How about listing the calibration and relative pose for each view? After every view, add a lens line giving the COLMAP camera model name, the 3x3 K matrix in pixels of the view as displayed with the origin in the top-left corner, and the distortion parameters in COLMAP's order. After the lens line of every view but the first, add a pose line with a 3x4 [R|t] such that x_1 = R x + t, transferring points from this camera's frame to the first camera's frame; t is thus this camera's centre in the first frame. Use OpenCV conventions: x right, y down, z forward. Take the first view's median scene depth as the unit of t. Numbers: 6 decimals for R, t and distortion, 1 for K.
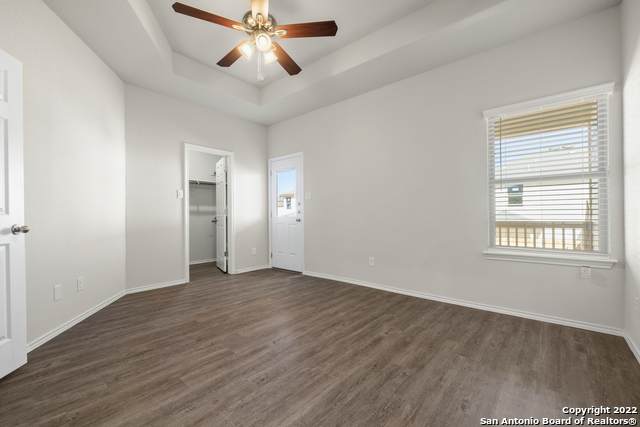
lens RADIAL K [[271.4, 0, 319.3], [0, 271.4, 216.6], [0, 0, 1]] dist [-0.001719, -0.000428]
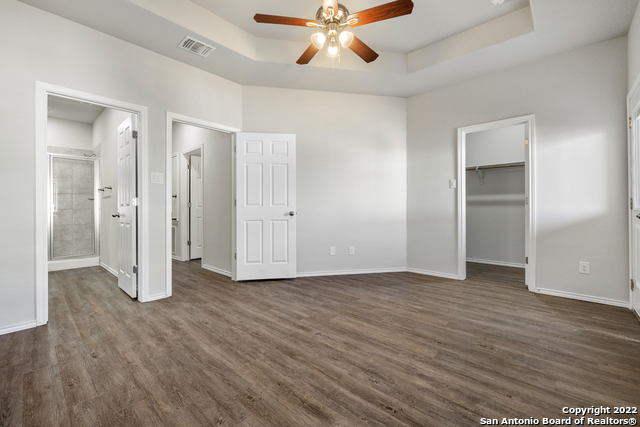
lens RADIAL K [[272.1, 0, 318.7], [0, 272.1, 206.2], [0, 0, 1]] dist [-0.001233, -0.000115]
pose [[-0.036759, -0.001619, -0.999323, 0.723084], [0.000222, 0.999999, -0.001628, -0.005213], [0.999324, -0.000282, -0.036759, 0.895935]]
